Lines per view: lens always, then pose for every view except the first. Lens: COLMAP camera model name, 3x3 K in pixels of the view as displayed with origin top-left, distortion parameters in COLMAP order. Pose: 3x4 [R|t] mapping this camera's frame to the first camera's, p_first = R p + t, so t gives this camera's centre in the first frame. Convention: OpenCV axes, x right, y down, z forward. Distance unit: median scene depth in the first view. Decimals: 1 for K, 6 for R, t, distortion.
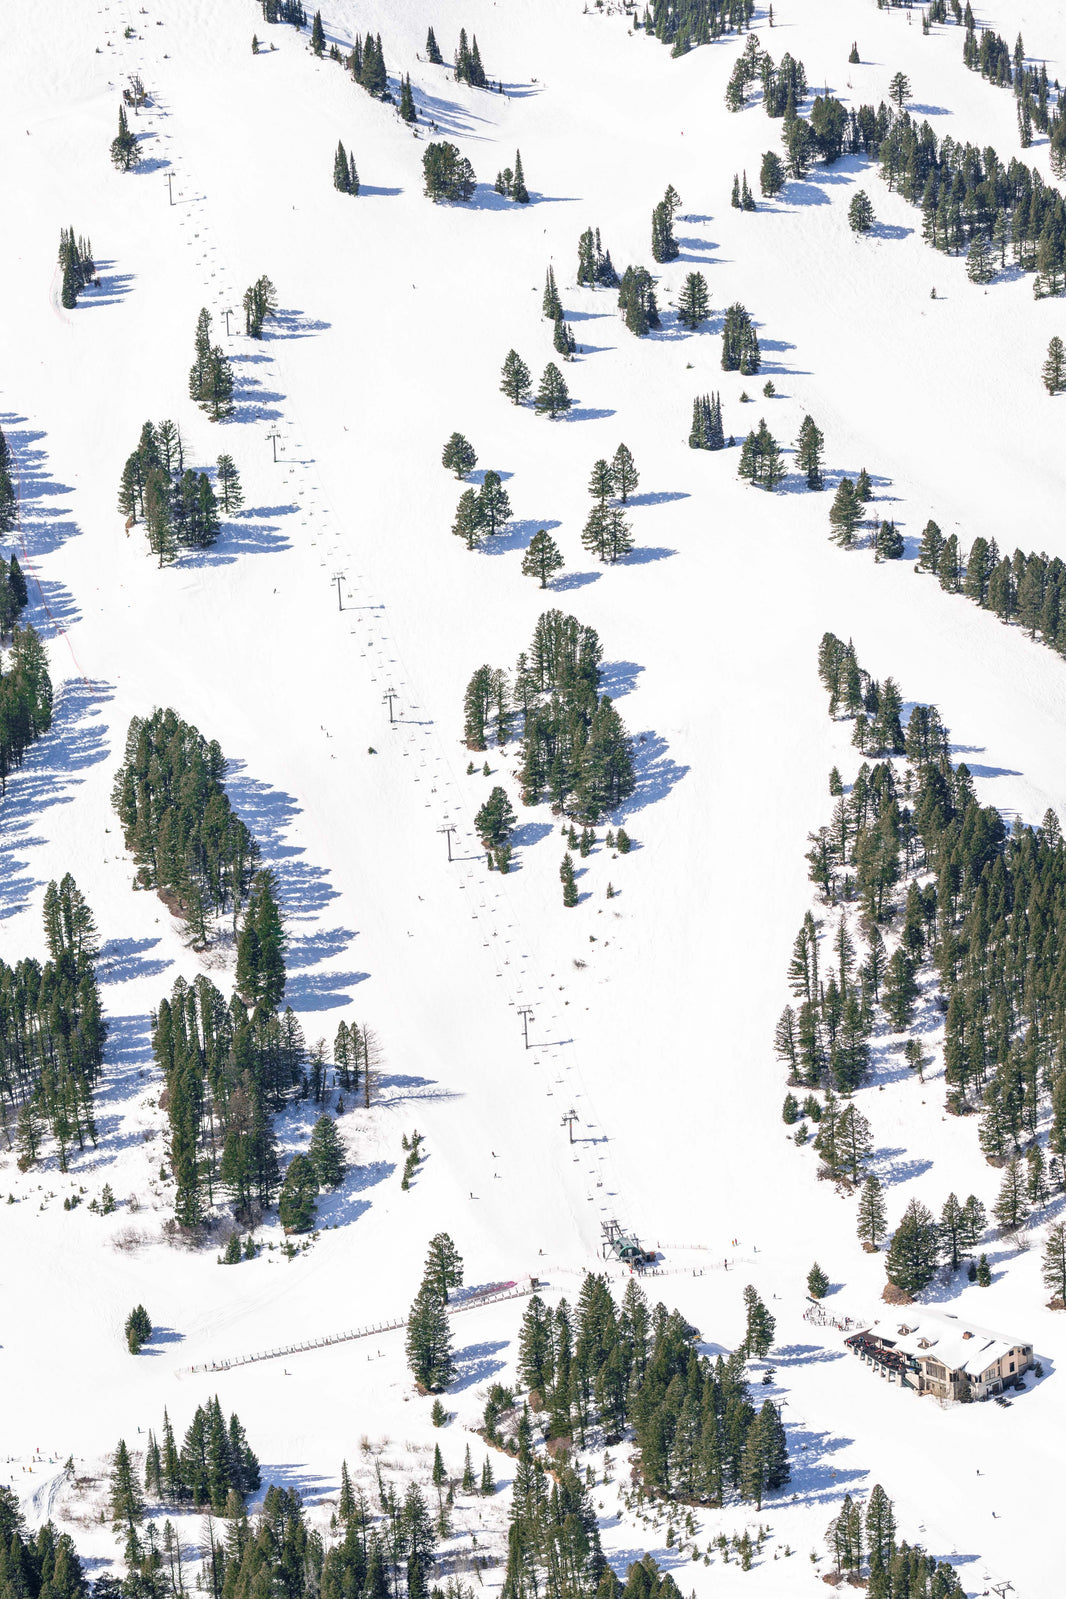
lens RADIAL K [[5143.6, 0, 533.0], [0, 5143.6, 799.5], [0, 0, 1]] dist [-0.074661, -0.304795]
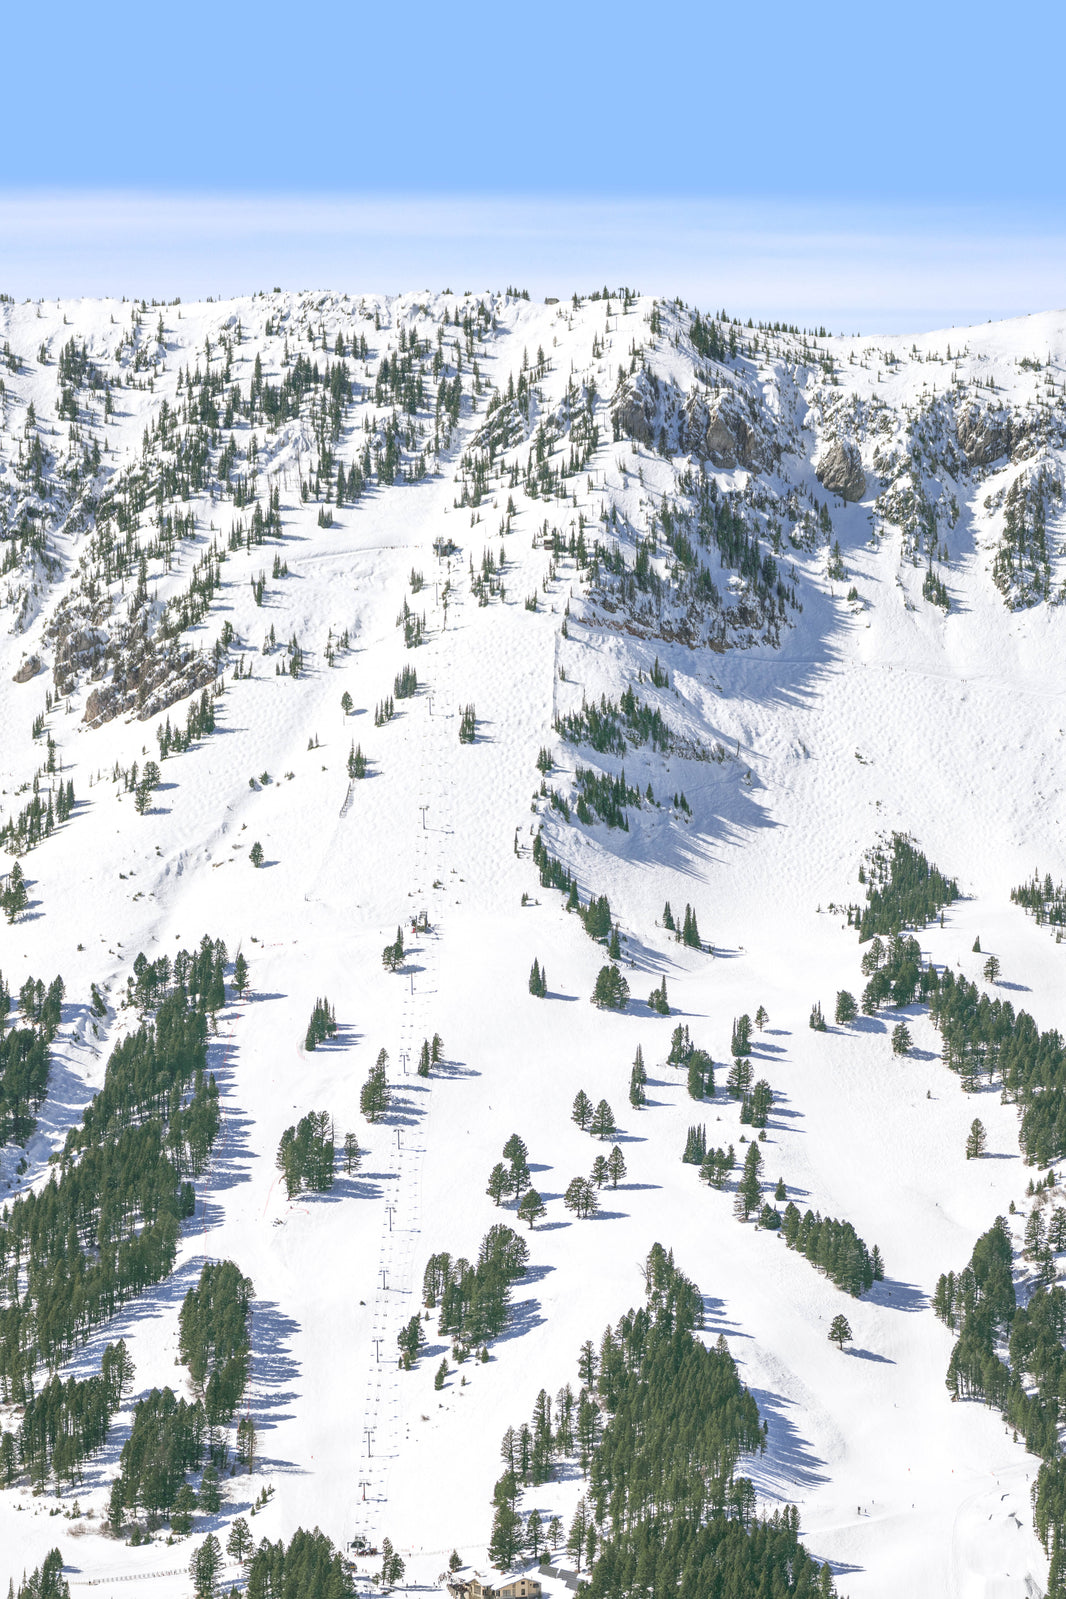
lens RADIAL K [[5143.6, 0, 533.0], [0, 5143.6, 799.5], [0, 0, 1]] dist [-0.074661, -0.304795]
pose [[0.983360, 0.078136, -0.164005, 0.216521], [-0.109712, 0.974983, -0.193316, 0.113127], [0.144797, 0.208092, 0.967332, -0.396308]]
